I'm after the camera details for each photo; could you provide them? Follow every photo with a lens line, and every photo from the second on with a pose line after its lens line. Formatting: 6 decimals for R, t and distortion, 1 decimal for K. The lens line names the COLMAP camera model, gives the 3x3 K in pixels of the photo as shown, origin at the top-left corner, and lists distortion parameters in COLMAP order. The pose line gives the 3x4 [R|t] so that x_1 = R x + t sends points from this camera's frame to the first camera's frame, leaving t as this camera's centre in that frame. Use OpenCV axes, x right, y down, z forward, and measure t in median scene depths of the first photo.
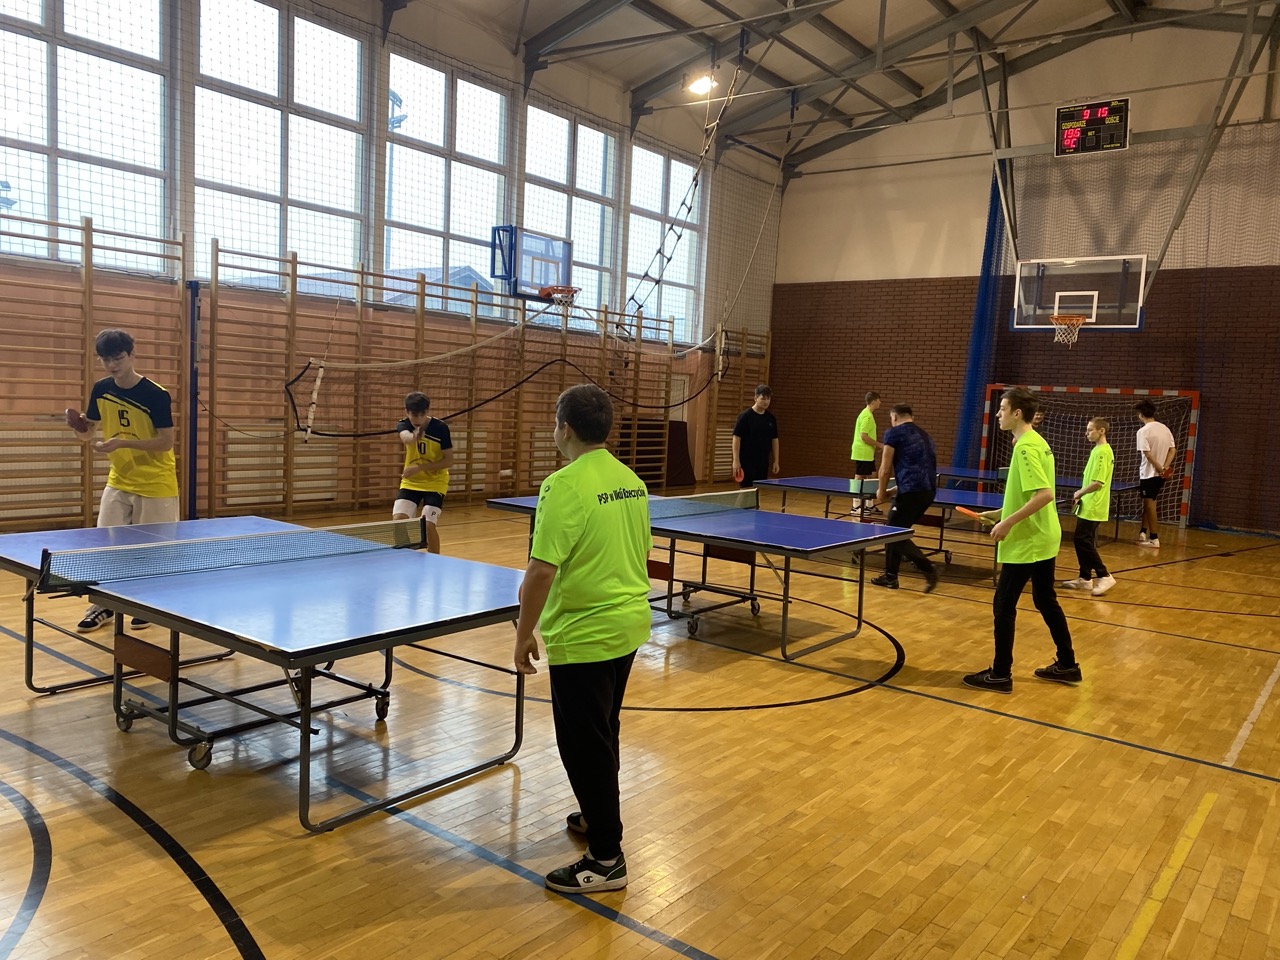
lens RADIAL K [[975.4, 0, 651.8], [0, 975.4, 485.1], [0, 0, 1]] dist [0.043927, -0.038234]
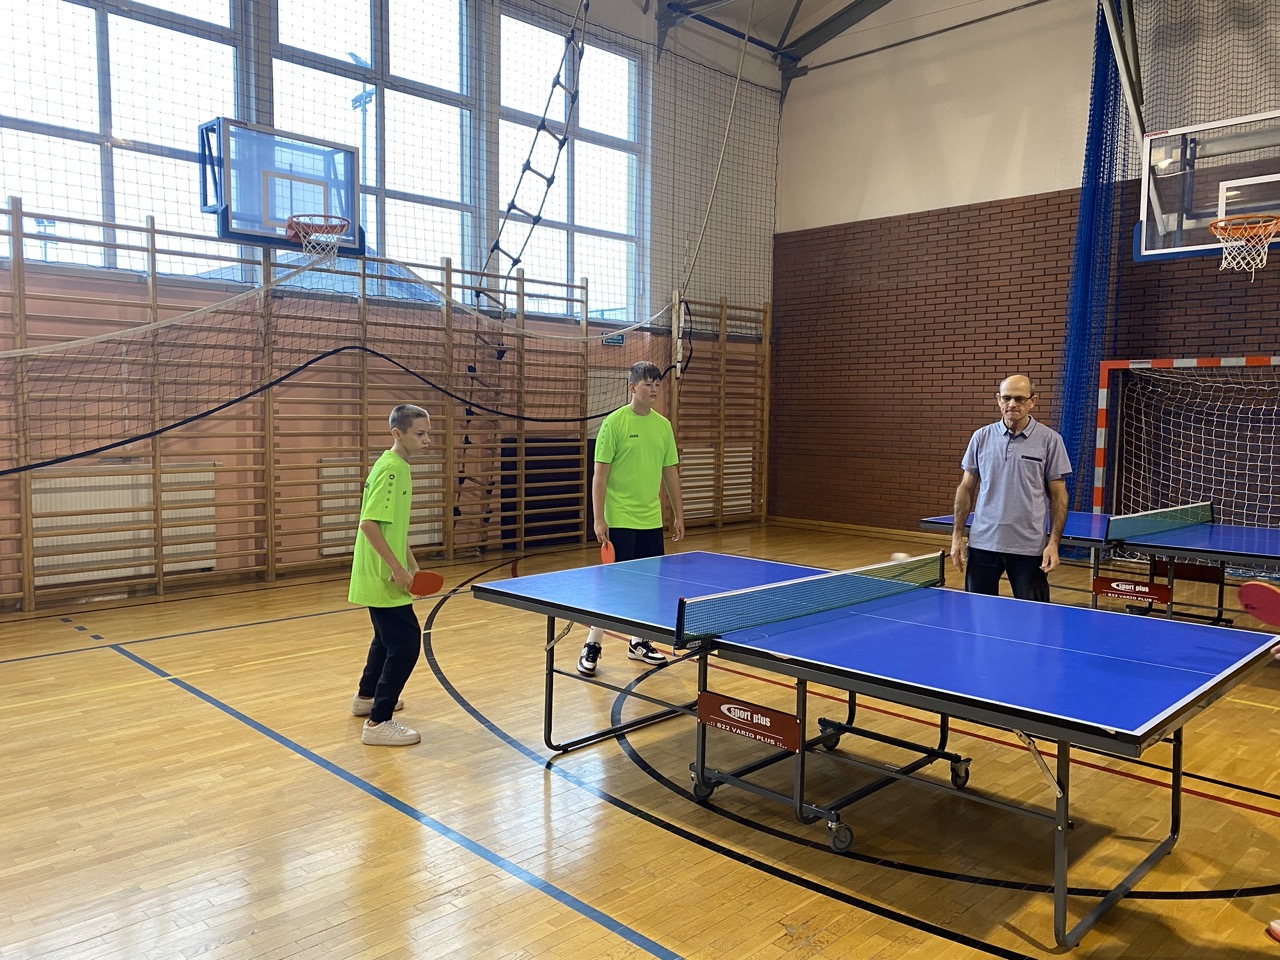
lens RADIAL K [[975.4, 0, 646.6], [0, 975.4, 480.1], [0, 0, 1]] dist [0.043927, -0.038234]
pose [[0.989974, -0.029083, -0.138226, 0.137464], [0.026260, 0.999408, -0.022205, -0.022409], [0.138790, 0.018353, 0.990152, 0.342902]]
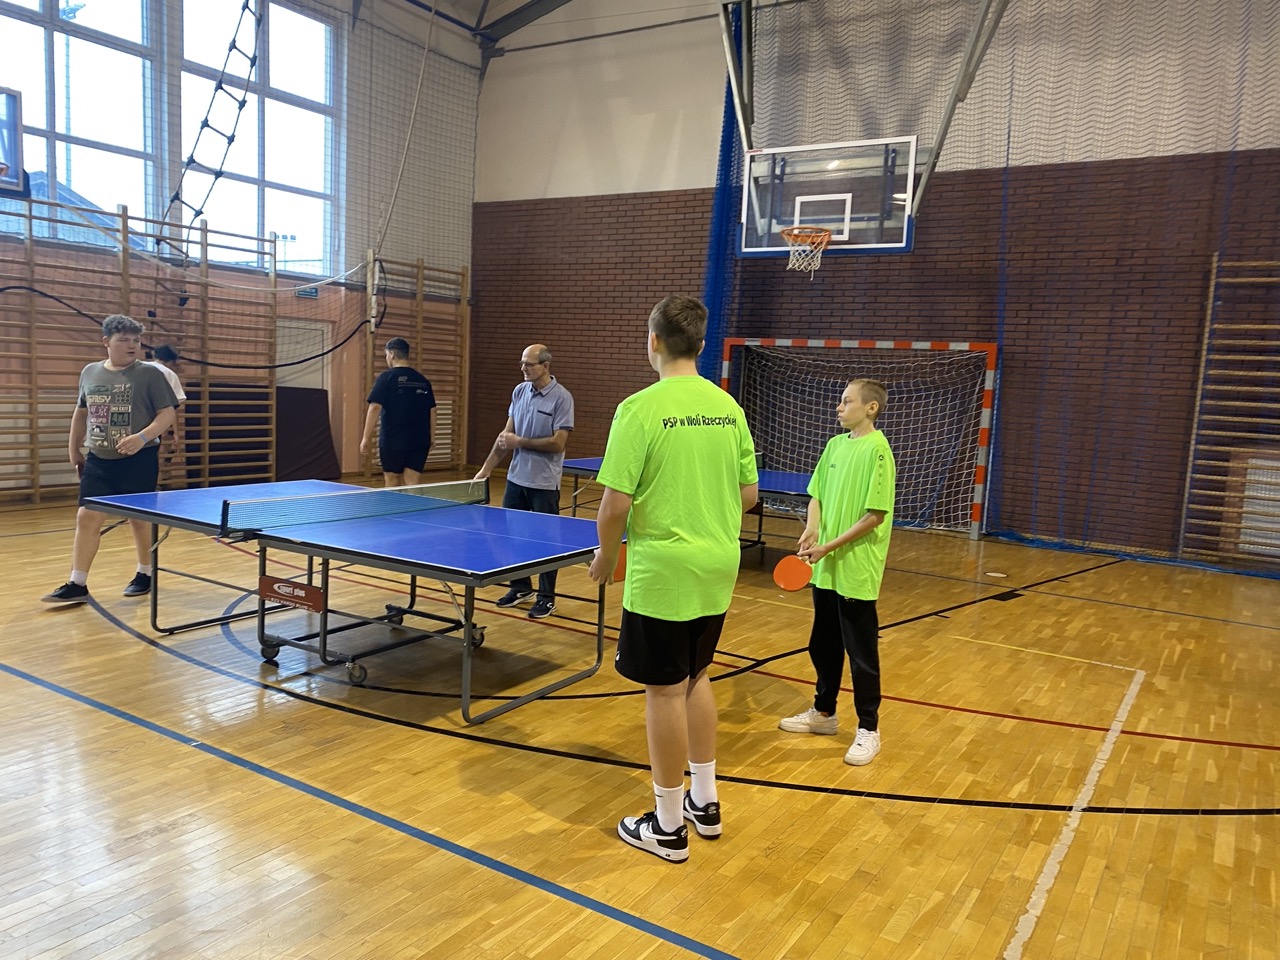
lens RADIAL K [[975.4, 0, 636.7], [0, 975.4, 490.2], [0, 0, 1]] dist [0.043927, -0.038234]
pose [[0.996464, -0.009014, 0.083539, 0.200648], [0.006166, 0.999393, 0.034285, -0.014421], [-0.083797, -0.033649, 0.995915, 0.269411]]
